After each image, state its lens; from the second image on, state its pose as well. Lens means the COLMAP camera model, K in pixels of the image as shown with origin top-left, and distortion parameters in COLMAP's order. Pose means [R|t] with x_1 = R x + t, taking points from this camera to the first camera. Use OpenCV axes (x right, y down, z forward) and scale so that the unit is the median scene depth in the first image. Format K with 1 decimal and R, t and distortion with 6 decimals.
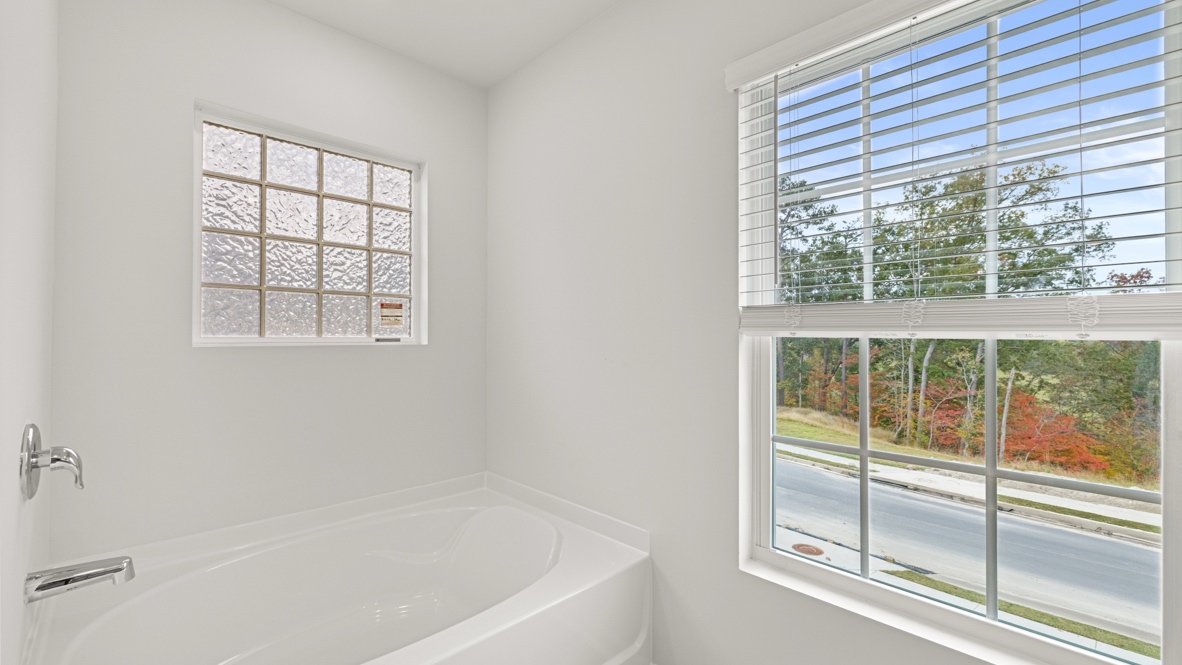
lens RADIAL K [[503.3, 0, 579.4], [0, 503.3, 332.8], [0, 0, 1]] dist [0.000536, -0.000236]
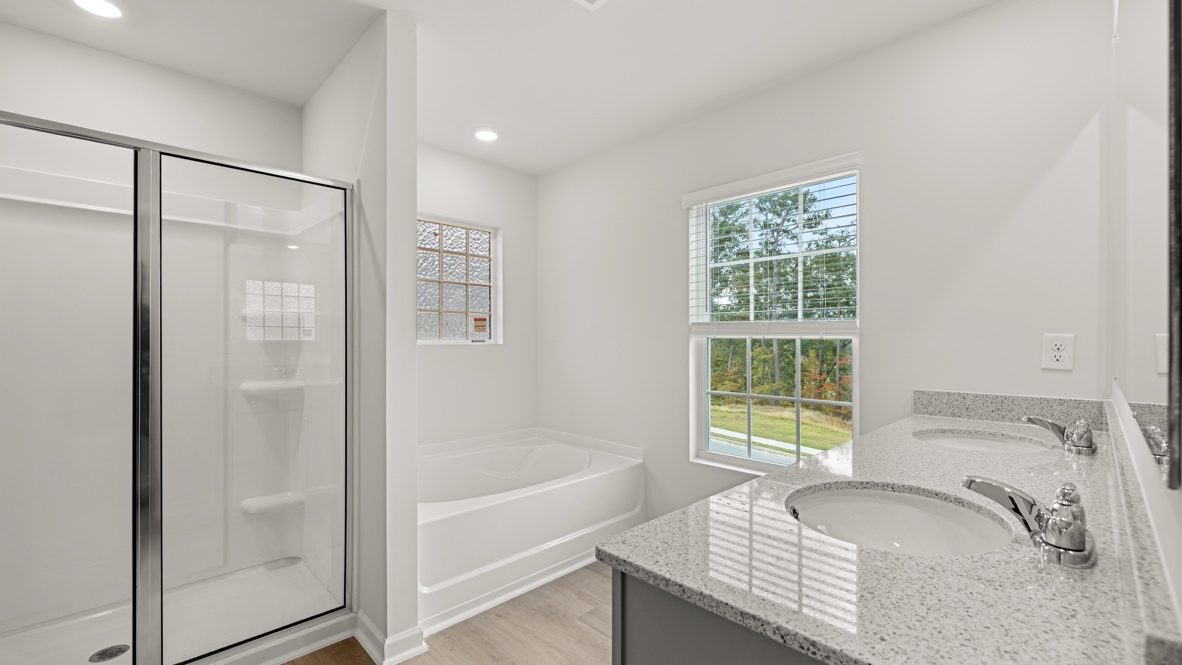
lens RADIAL K [[497.7, 0, 586.4], [0, 497.7, 338.1], [0, 0, 1]] dist [-0.004057, 0.000370]
pose [[0.999881, -0.003071, 0.015125, -0.087648], [0.002988, 0.999980, 0.005520, -0.004026], [-0.015141, -0.005474, 0.999870, -0.766484]]
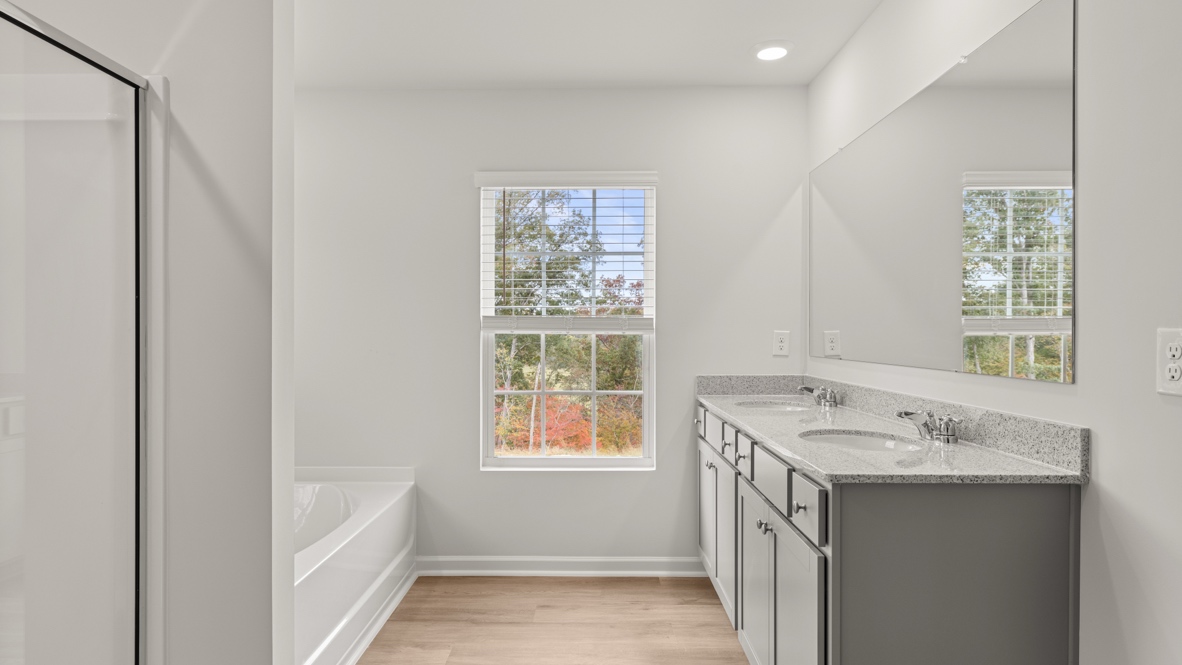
lens RADIAL K [[643.3, 0, 599.0], [0, 643.3, 342.2], [0, 0, 1]] dist [0.005360, 0.003141]
pose [[0.691950, -0.013774, 0.721814, -0.859601], [-0.001319, 0.999792, 0.020343, -0.008747], [-0.721944, -0.015028, 0.691788, -0.695849]]
